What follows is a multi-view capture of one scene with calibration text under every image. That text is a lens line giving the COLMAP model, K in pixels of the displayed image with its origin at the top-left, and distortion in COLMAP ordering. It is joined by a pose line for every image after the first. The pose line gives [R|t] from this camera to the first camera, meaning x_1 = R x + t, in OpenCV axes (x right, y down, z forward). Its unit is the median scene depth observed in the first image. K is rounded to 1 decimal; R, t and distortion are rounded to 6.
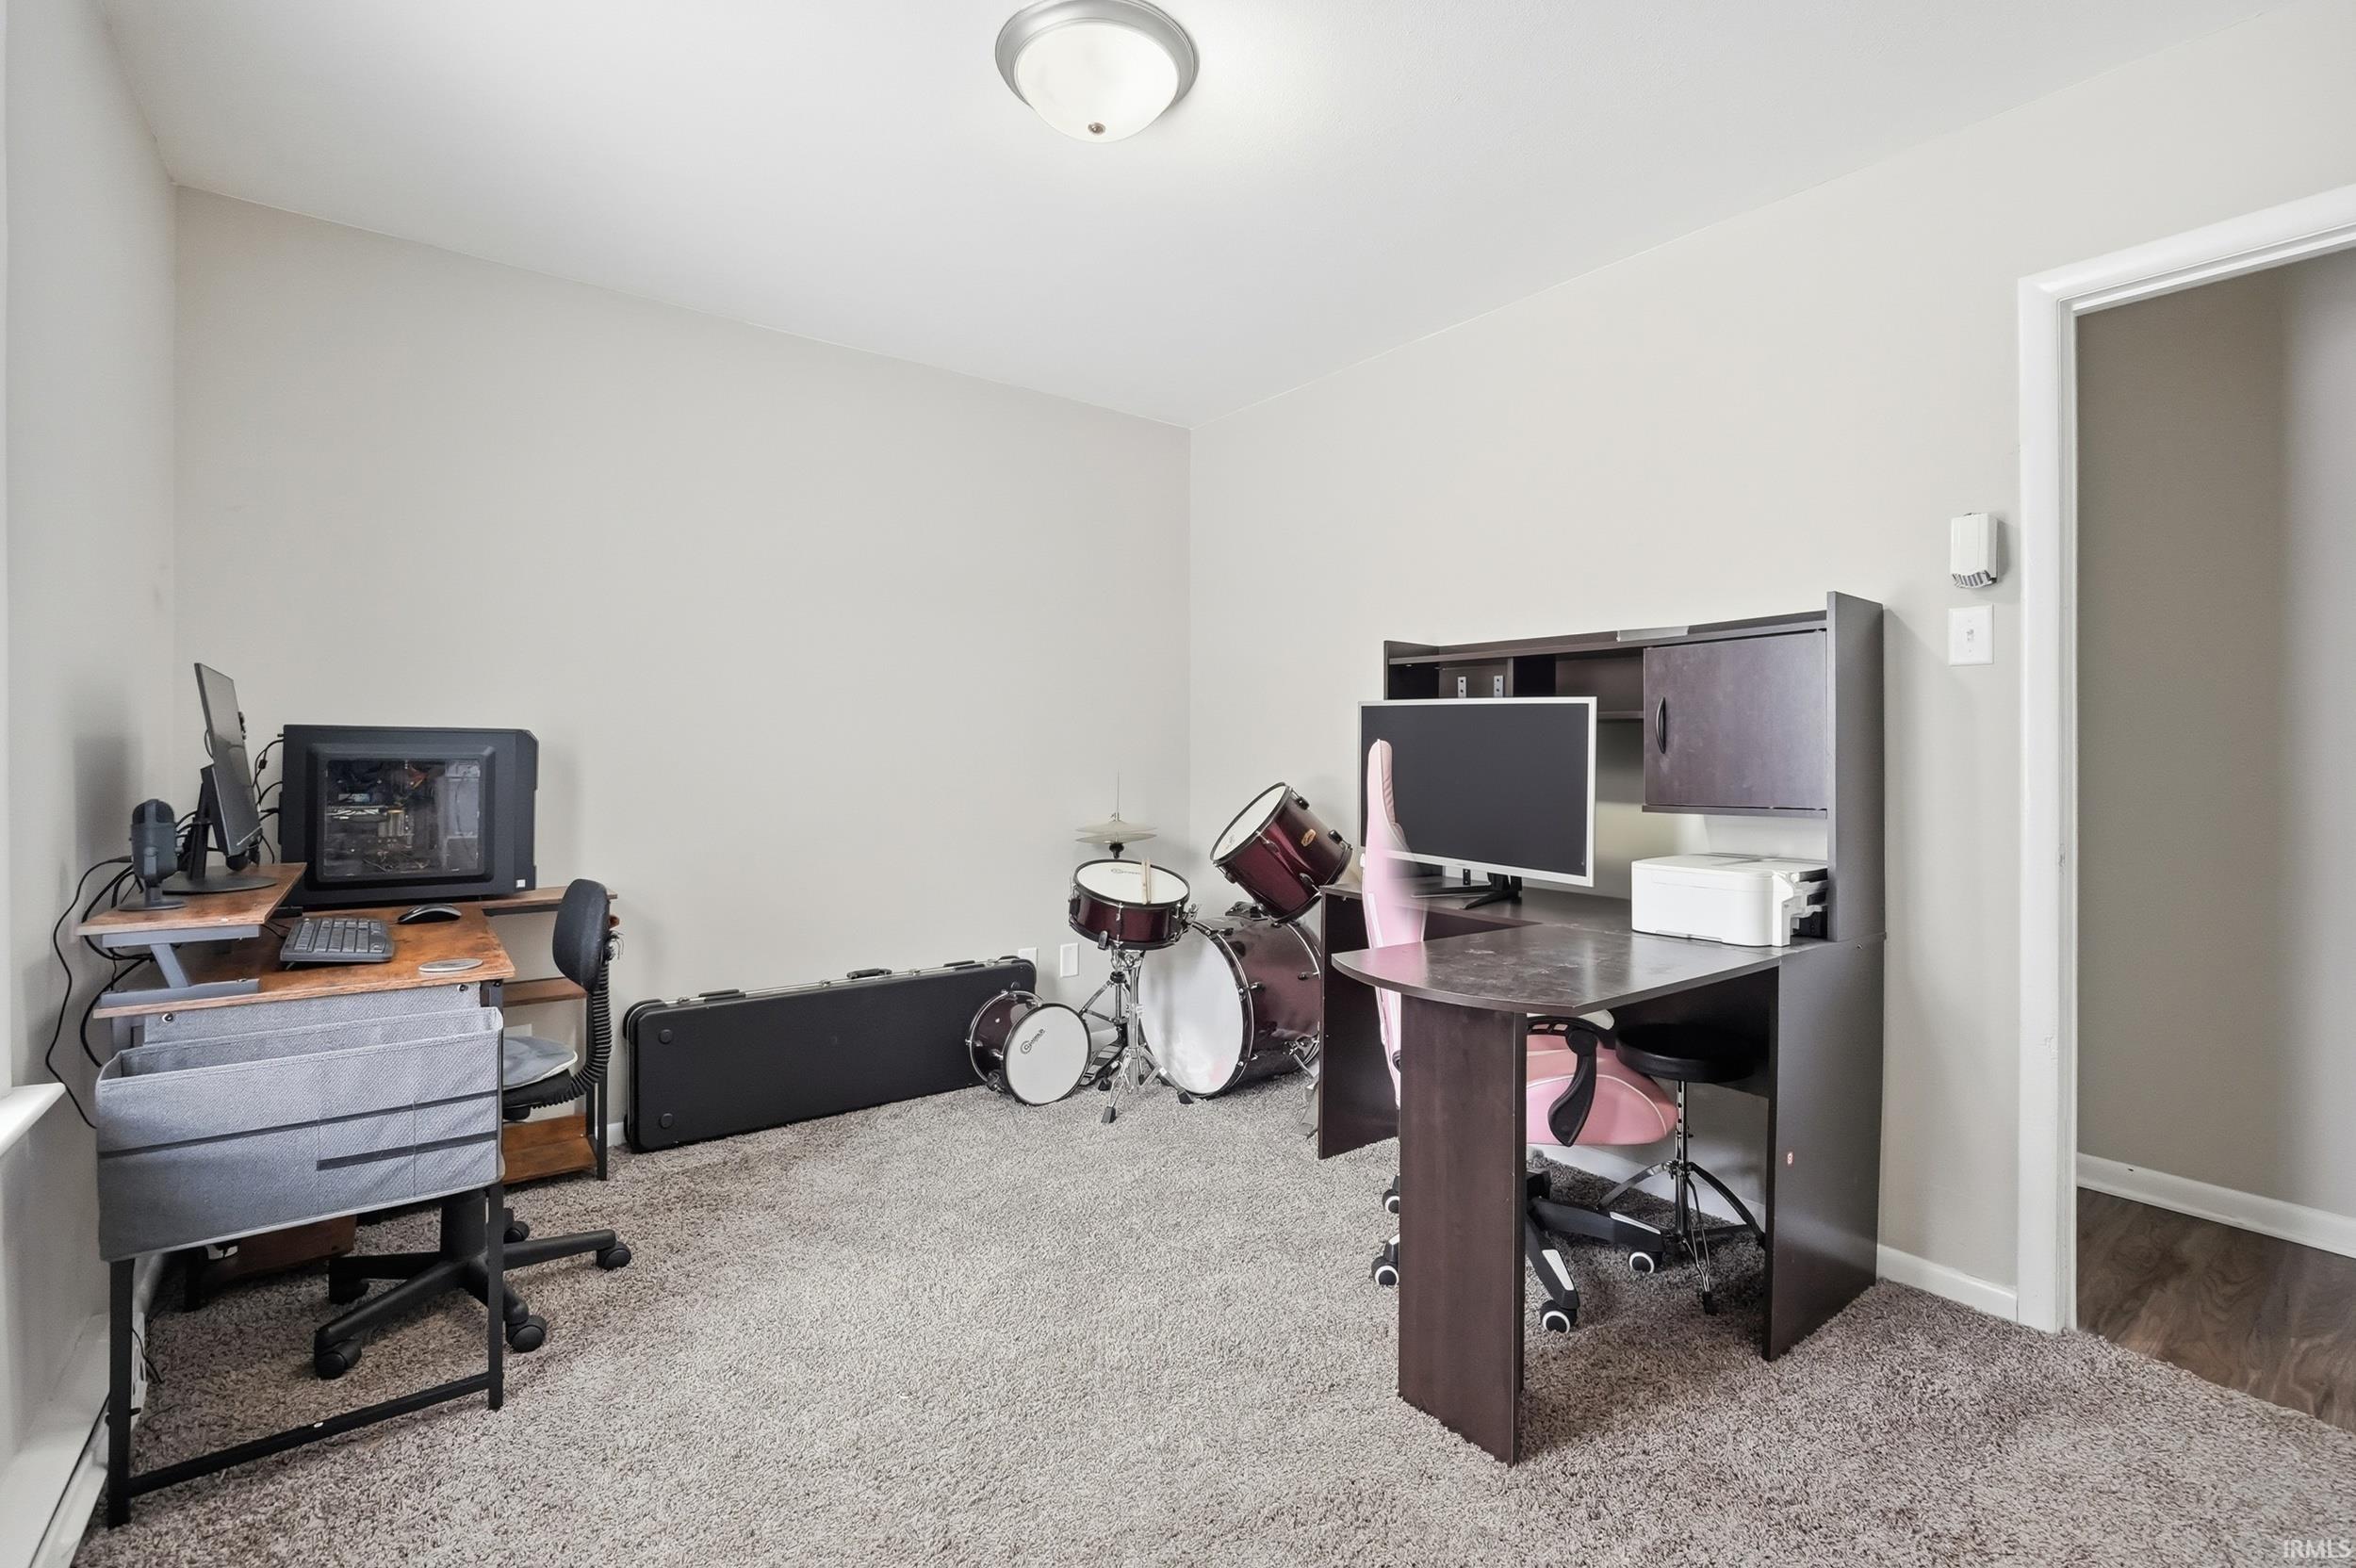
lens RADIAL K [[1018.3, 0, 1181.5], [0, 1018.3, 767.3], [0, 0, 1]] dist [-0.011404, 0.004798]
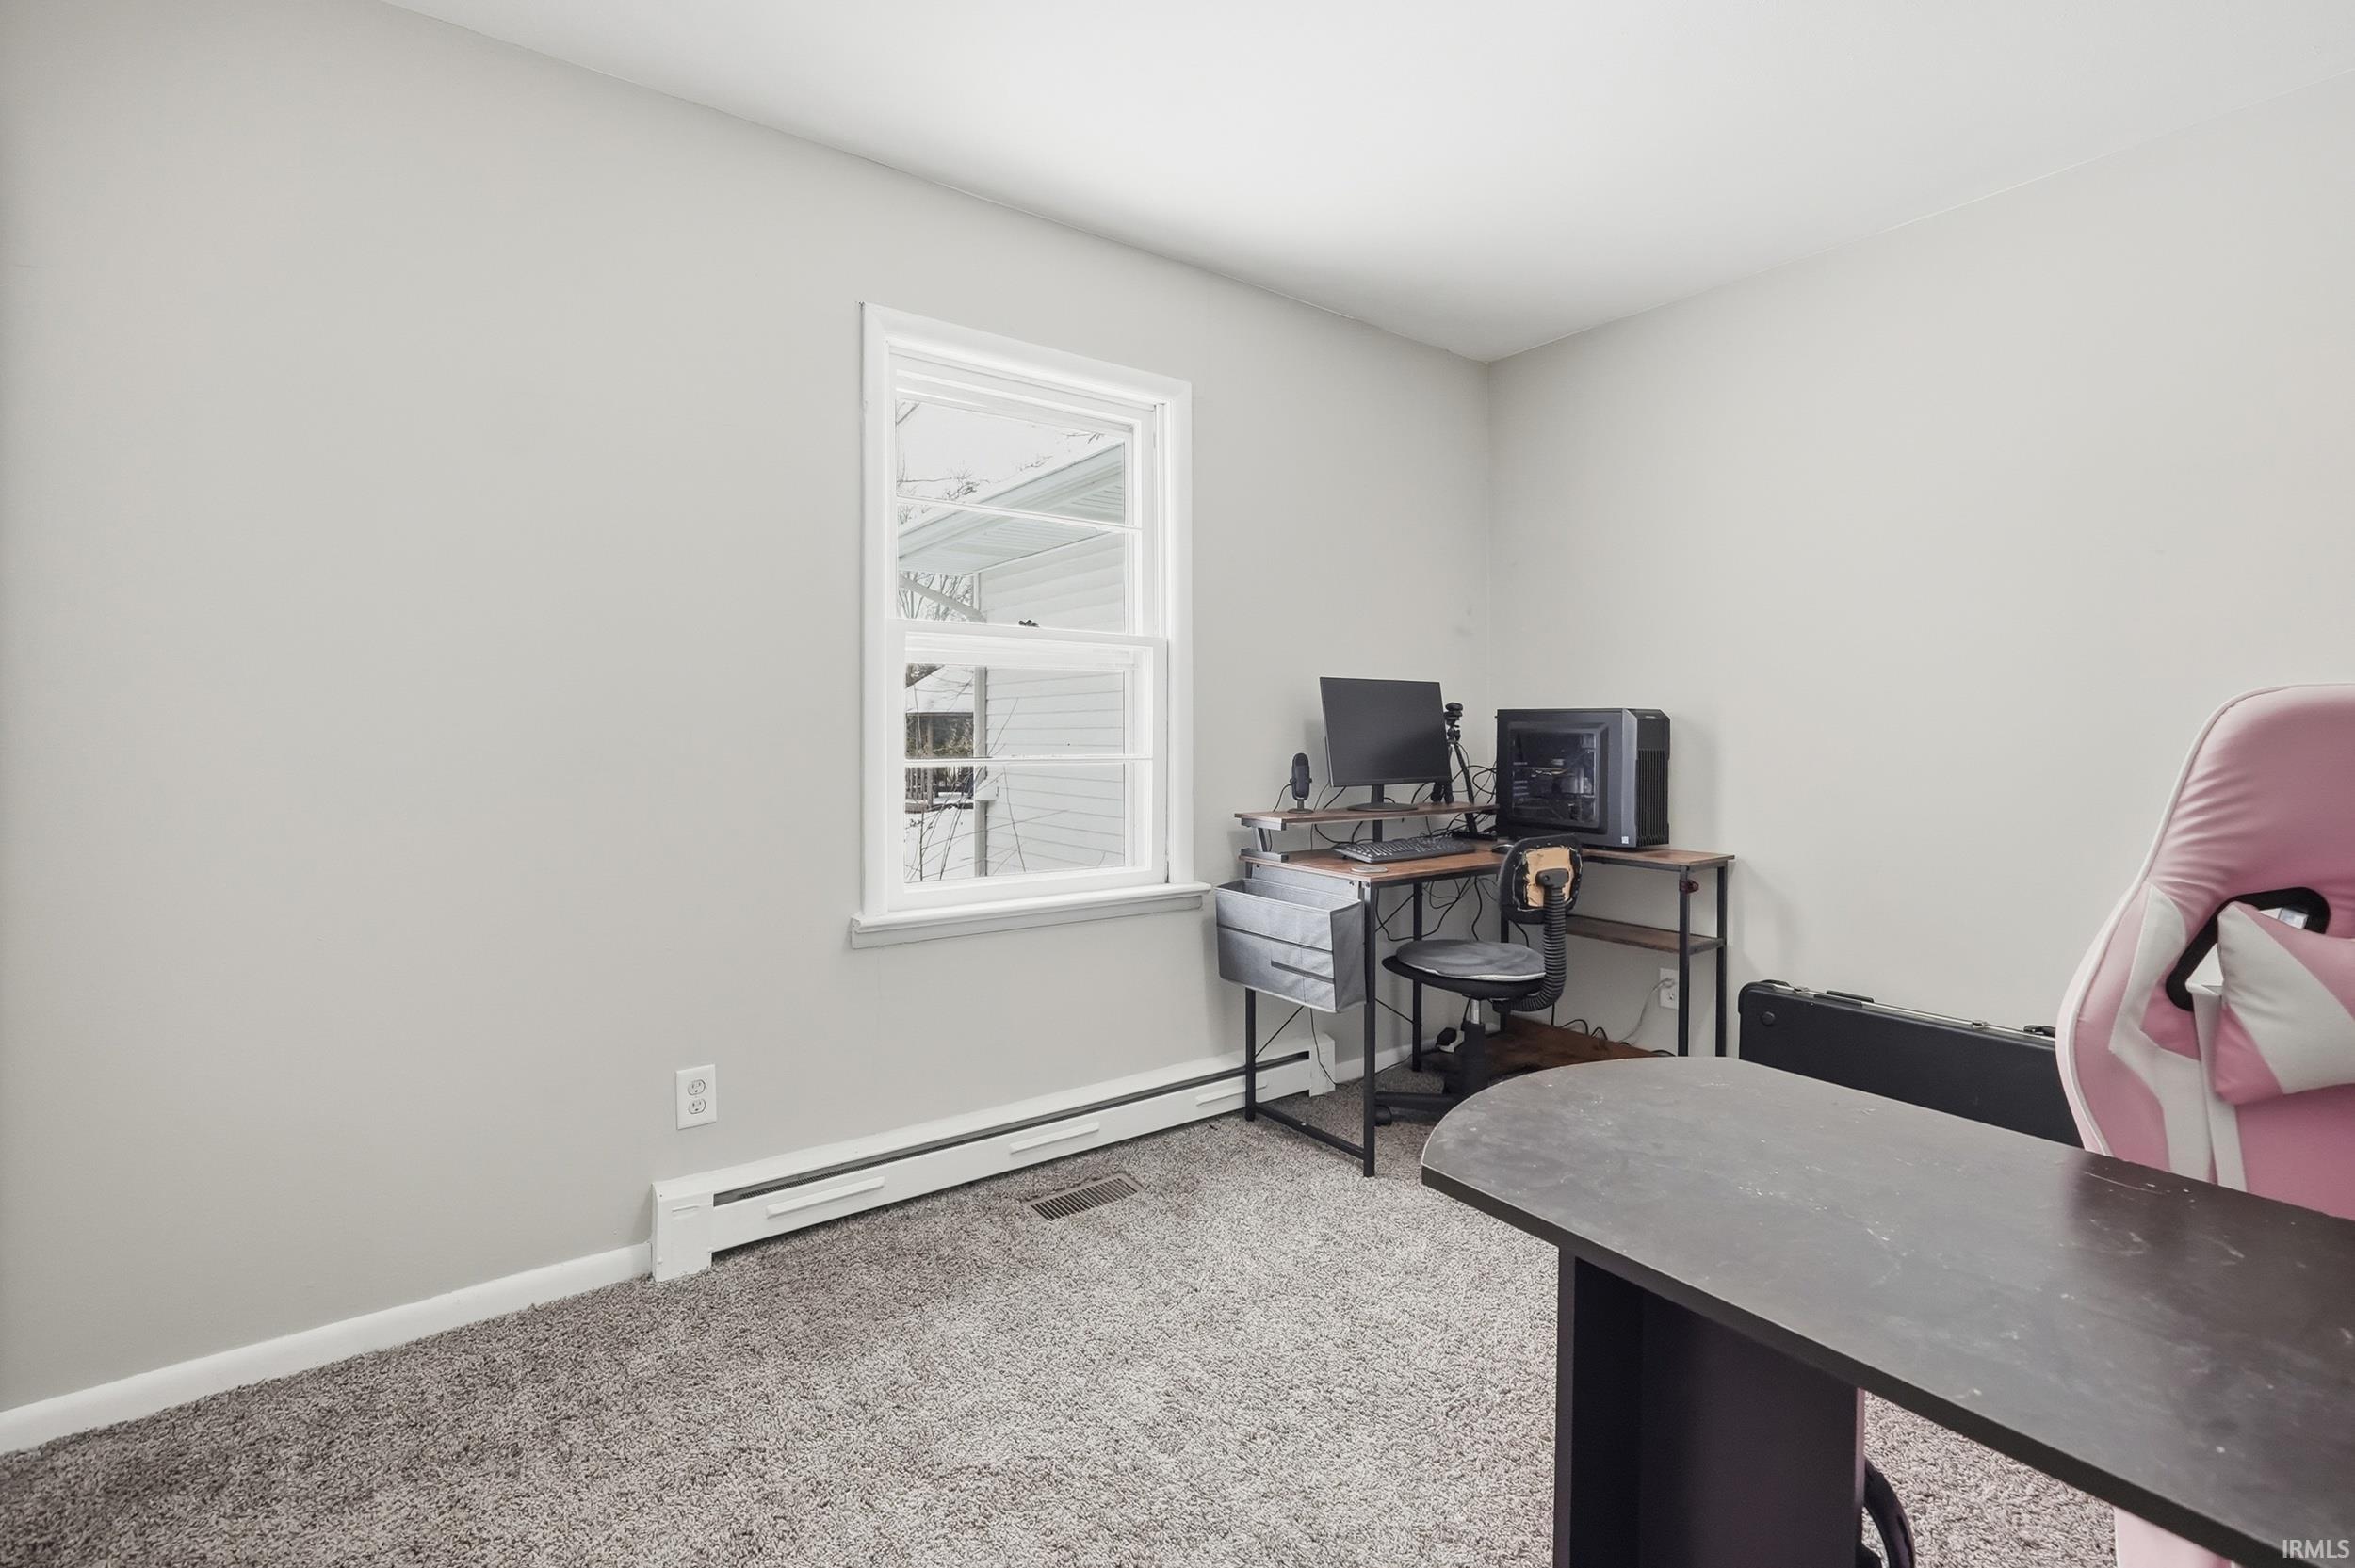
lens RADIAL K [[1017.8, 0, 1180.7], [0, 1017.8, 766.2], [0, 0, 1]] dist [-0.011404, 0.004798]
pose [[-0.021322, 0.024306, -0.999477, 0.580640], [-0.009713, 0.999652, 0.024517, 0.007342], [0.999725, 0.010230, -0.021078, 0.565083]]
